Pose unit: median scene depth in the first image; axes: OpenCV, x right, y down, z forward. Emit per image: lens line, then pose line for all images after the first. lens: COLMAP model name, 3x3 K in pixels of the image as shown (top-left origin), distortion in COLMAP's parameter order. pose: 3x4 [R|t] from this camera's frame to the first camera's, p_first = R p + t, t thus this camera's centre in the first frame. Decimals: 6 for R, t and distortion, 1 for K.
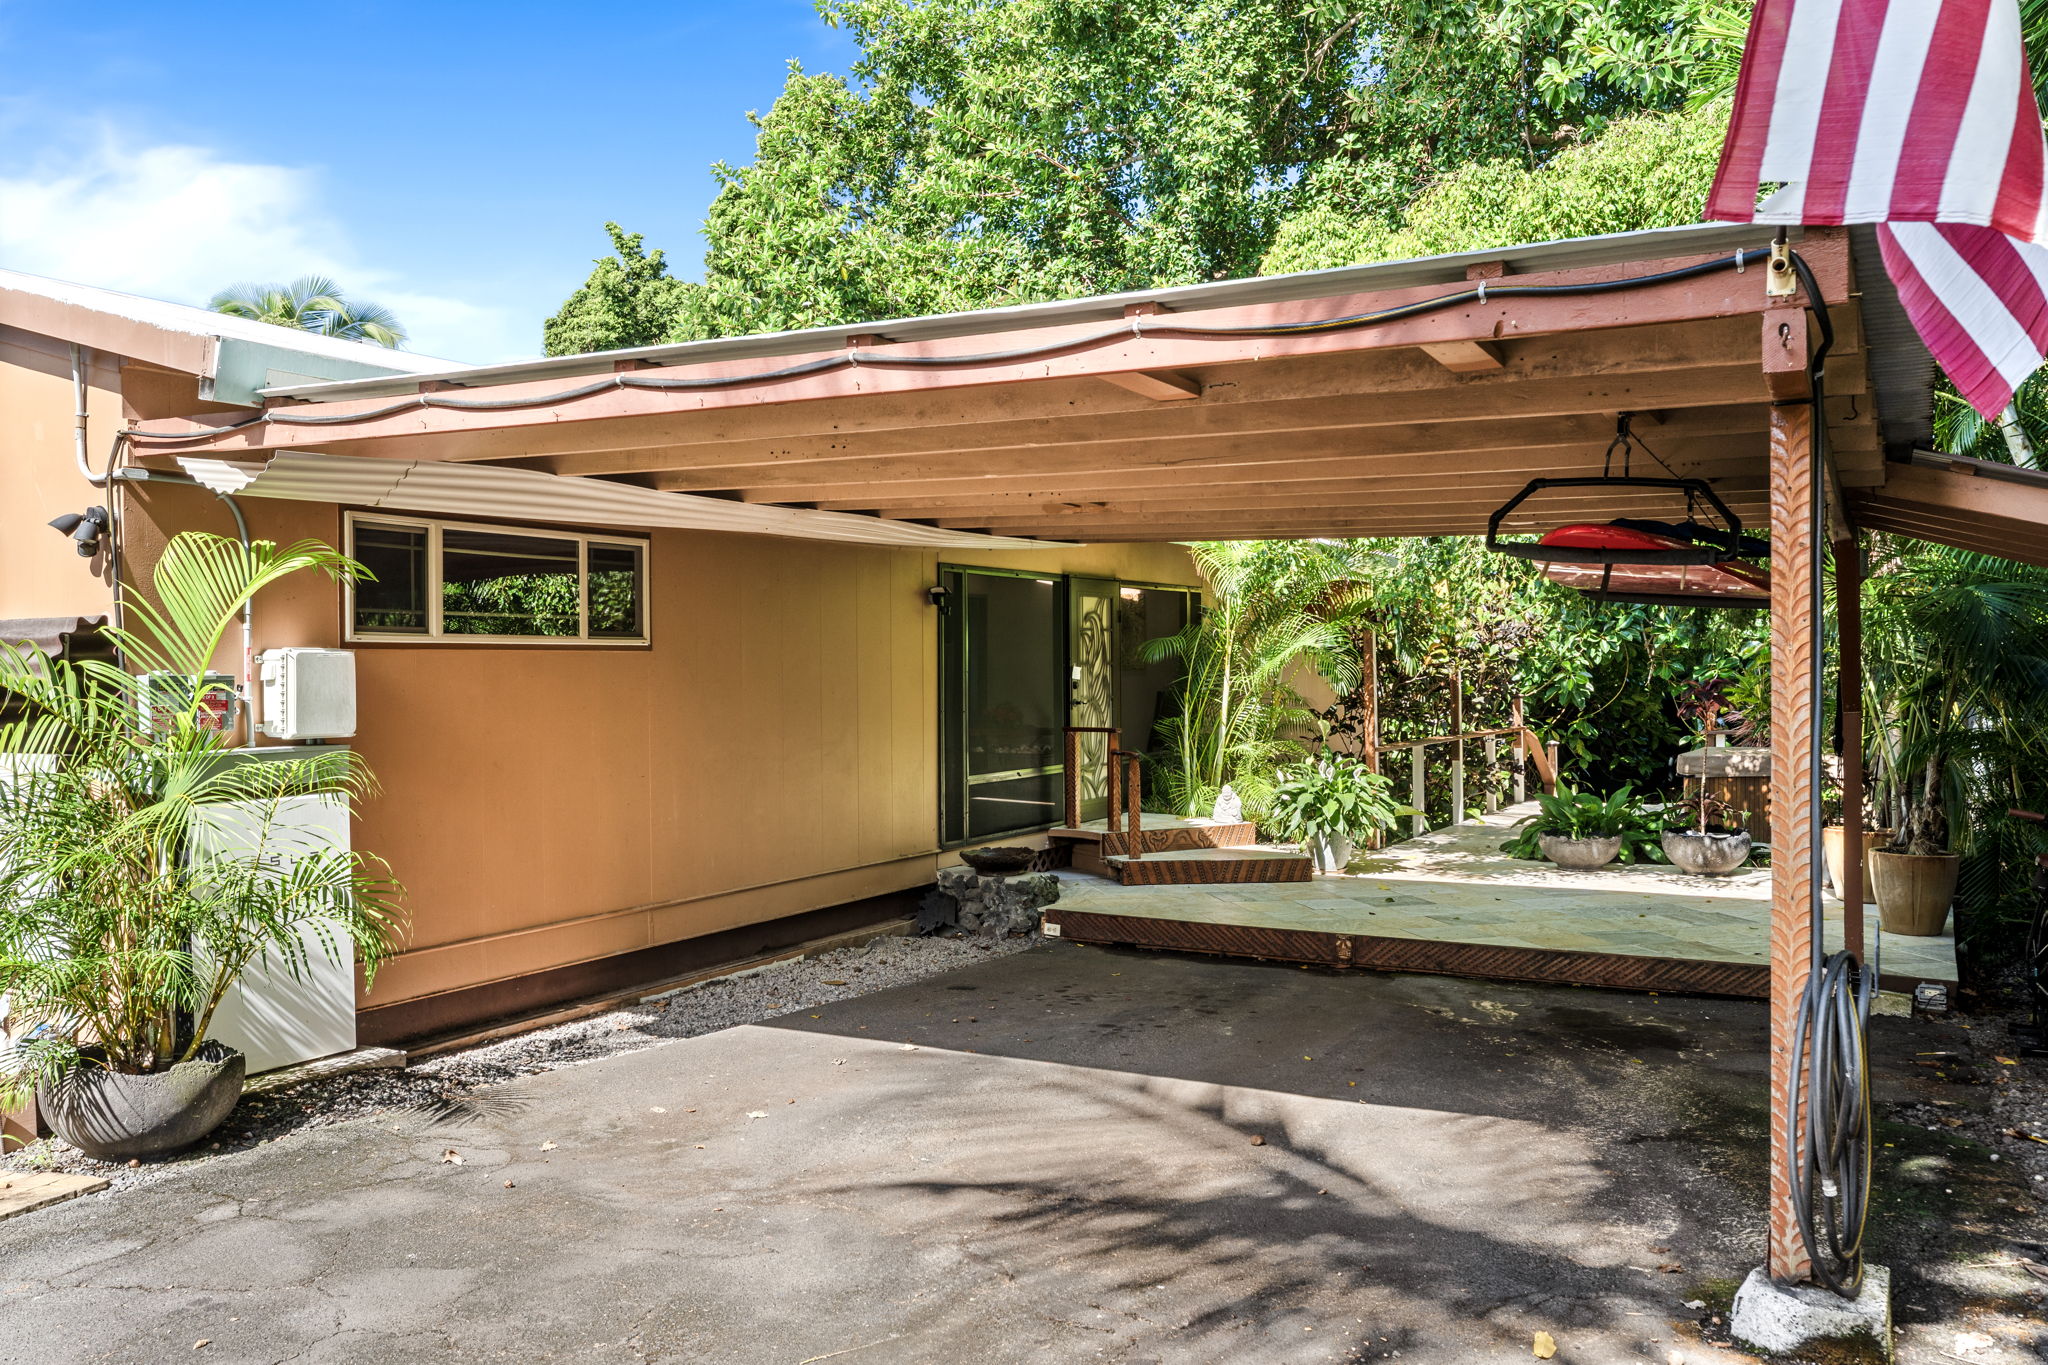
lens RADIAL K [[1547.7, 0, 1024.8], [0, 1547.7, 680.2], [0, 0, 1]] dist [-0.008111, 0.024723]
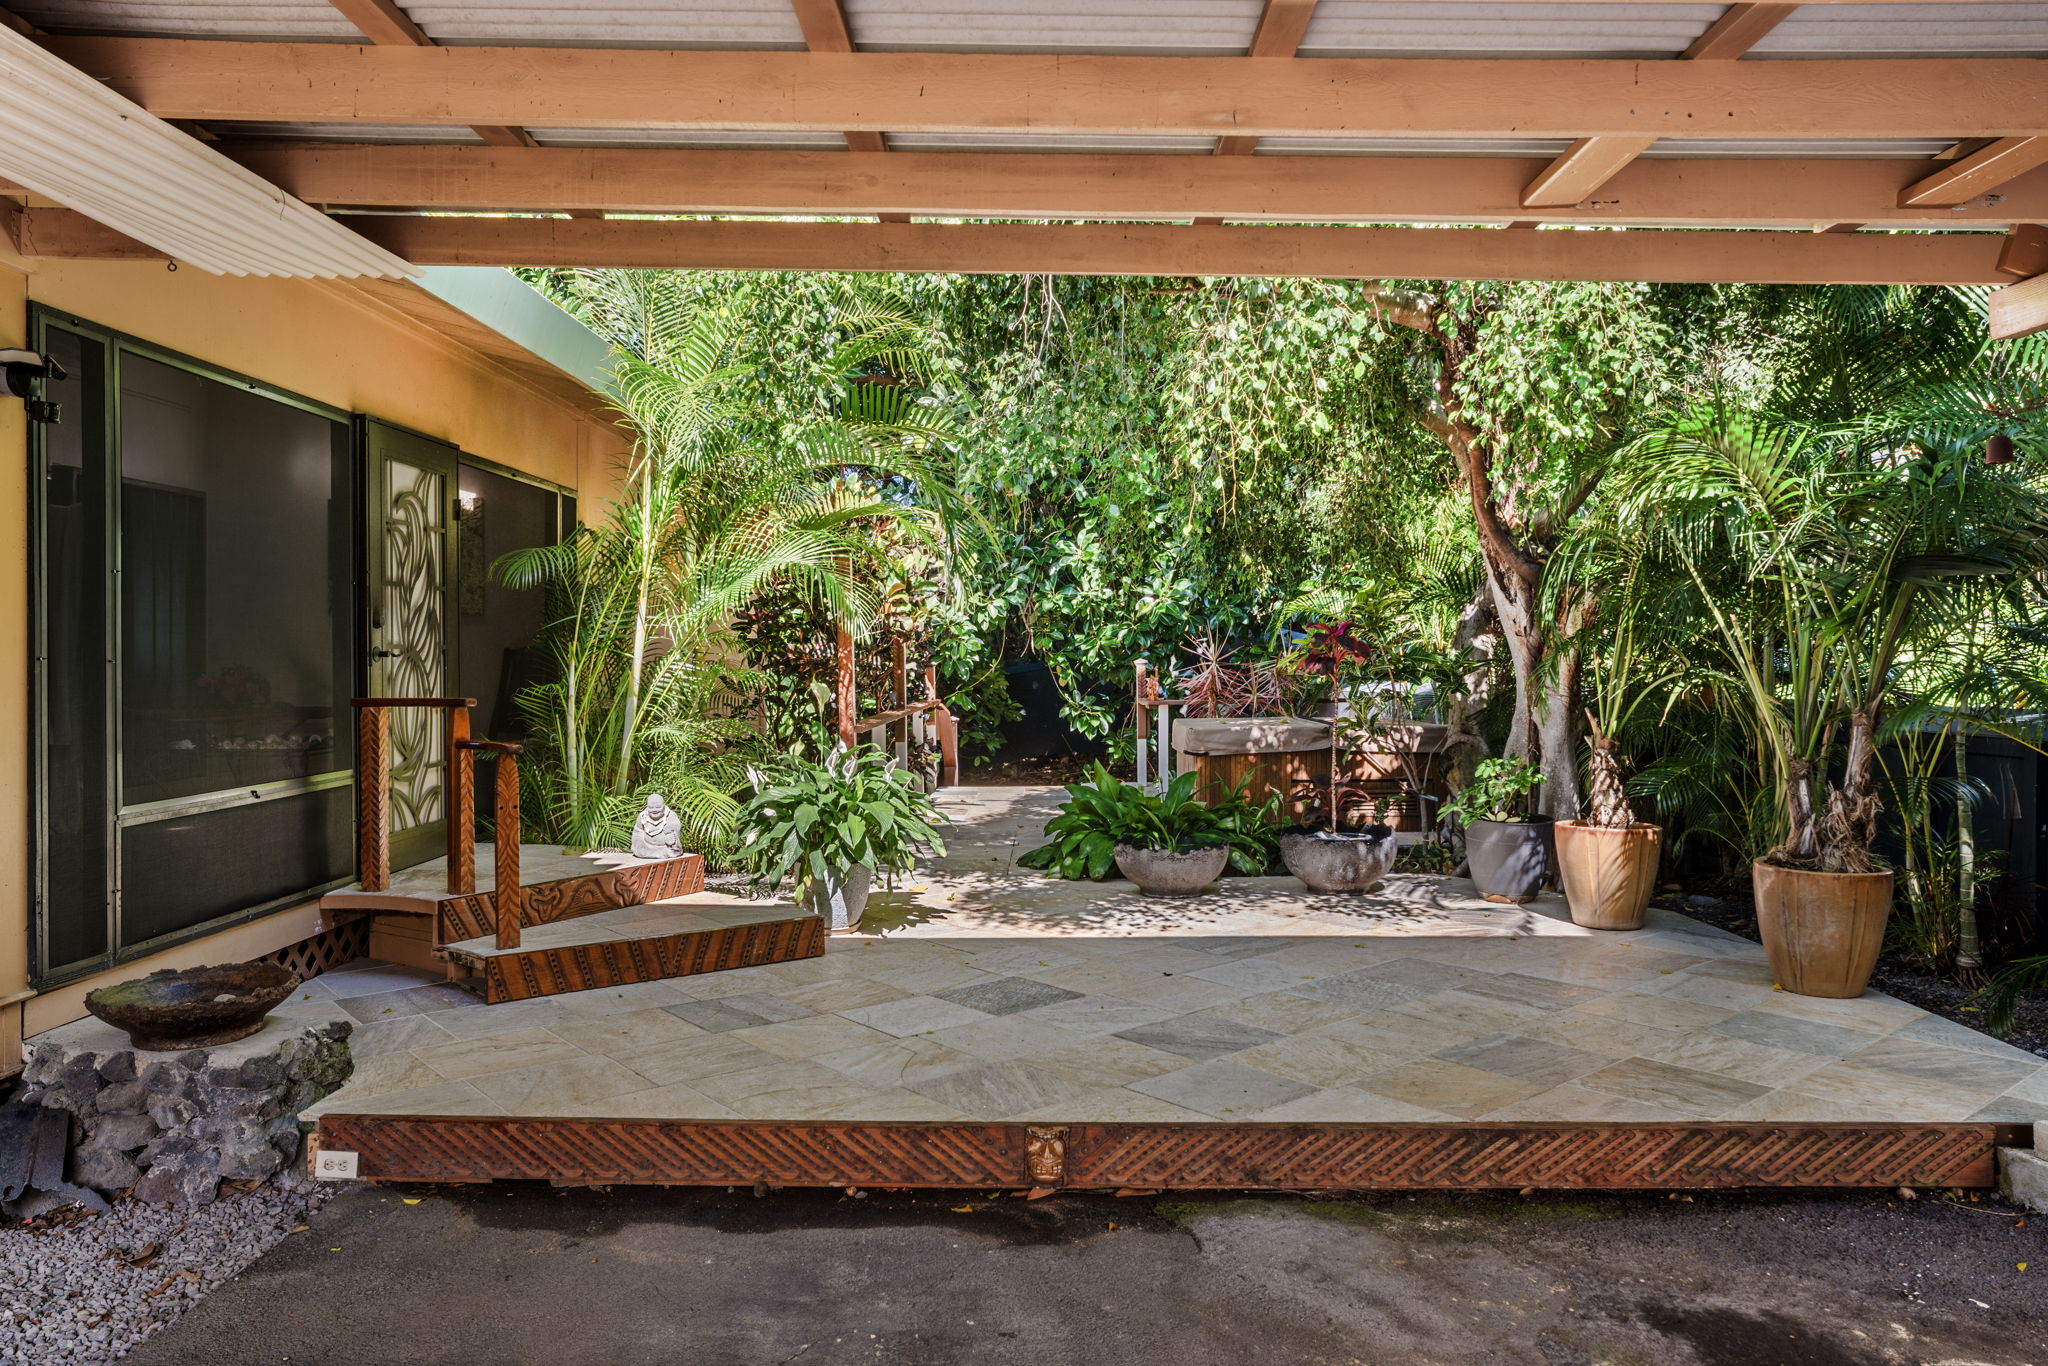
lens RADIAL K [[1547.7, 0, 1095.7], [0, 1547.7, 646.0], [0, 0, 1]] dist [-0.008111, 0.024723]
pose [[0.884486, 0.003047, 0.466556, 0.002629], [0.001911, 0.999947, -0.010154, 0.018469], [-0.466562, 0.009872, 0.884433, 0.418578]]
